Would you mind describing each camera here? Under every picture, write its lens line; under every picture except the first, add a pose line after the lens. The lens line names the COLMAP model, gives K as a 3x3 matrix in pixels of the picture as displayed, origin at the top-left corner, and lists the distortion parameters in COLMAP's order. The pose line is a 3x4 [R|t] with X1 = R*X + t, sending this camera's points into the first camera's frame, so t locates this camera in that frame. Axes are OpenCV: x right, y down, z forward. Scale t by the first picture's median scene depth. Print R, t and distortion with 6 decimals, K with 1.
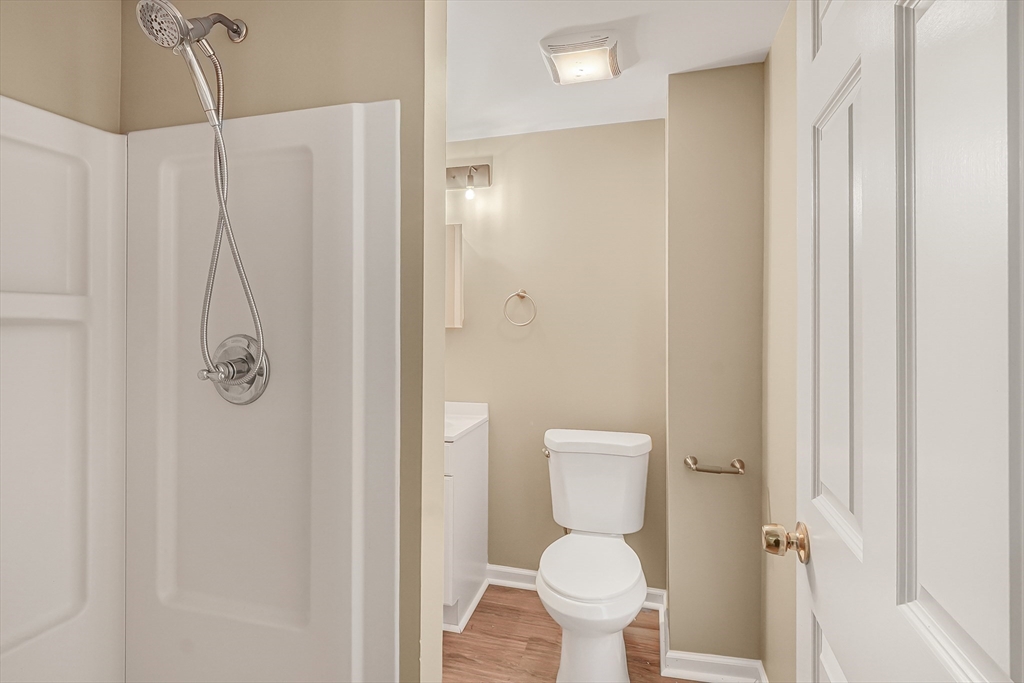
lens RADIAL K [[502.8, 0, 507.2], [0, 502.8, 330.3], [0, 0, 1]] dist [-0.014219, 0.000895]
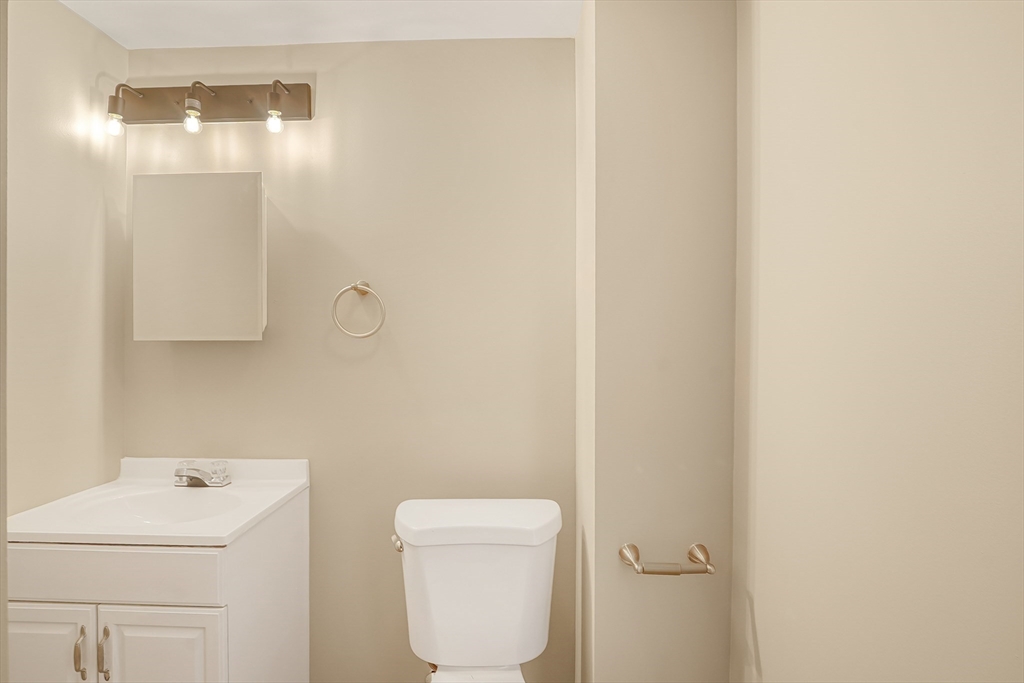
lens RADIAL K [[499.1, 0, 506.1], [0, 499.1, 316.3], [0, 0, 1]] dist [0.019631, 0.000163]
pose [[0.968055, 0.005979, 0.250668, 0.049833], [0.006653, 0.998751, -0.049517, -0.003005], [-0.250651, 0.049603, 0.966806, 0.355587]]
